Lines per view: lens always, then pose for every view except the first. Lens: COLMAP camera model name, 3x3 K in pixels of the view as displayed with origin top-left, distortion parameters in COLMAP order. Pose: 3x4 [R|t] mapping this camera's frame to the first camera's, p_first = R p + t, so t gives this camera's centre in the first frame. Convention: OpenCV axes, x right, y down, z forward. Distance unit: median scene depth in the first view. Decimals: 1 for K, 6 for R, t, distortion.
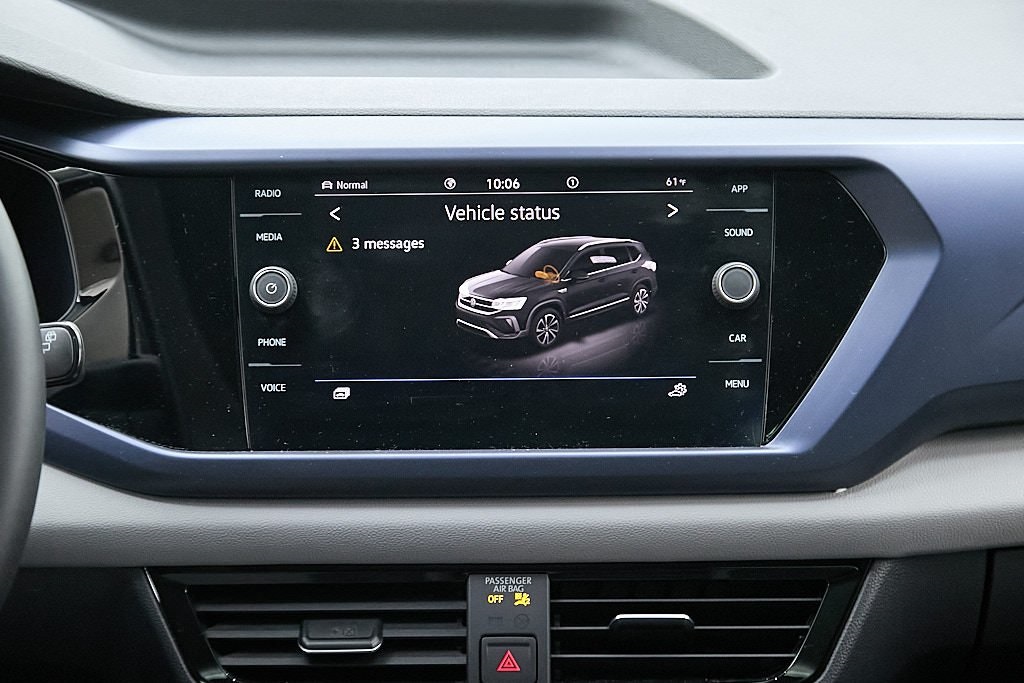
lens RADIAL K [[2494.9, 0, 497.0], [0, 2494.9, 384.3], [0, 0, 1]] dist [0.002430, -1.353087]
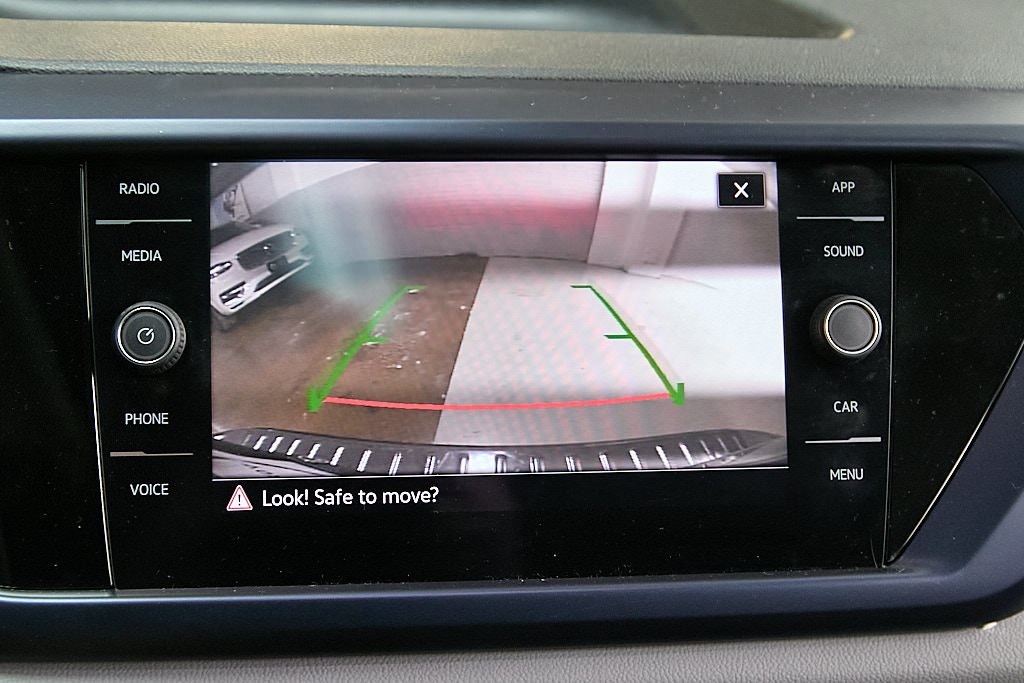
lens RADIAL K [[1711.7, 0, 512.0], [0, 1711.7, 341.5], [0, 0, 1]] dist [-0.054074, -0.116658]
pose [[0.990575, -0.003983, 0.136910, -0.057012], [0.003969, 0.999992, 0.000376, -0.036679], [-0.136911, 0.000171, 0.990583, 0.549840]]
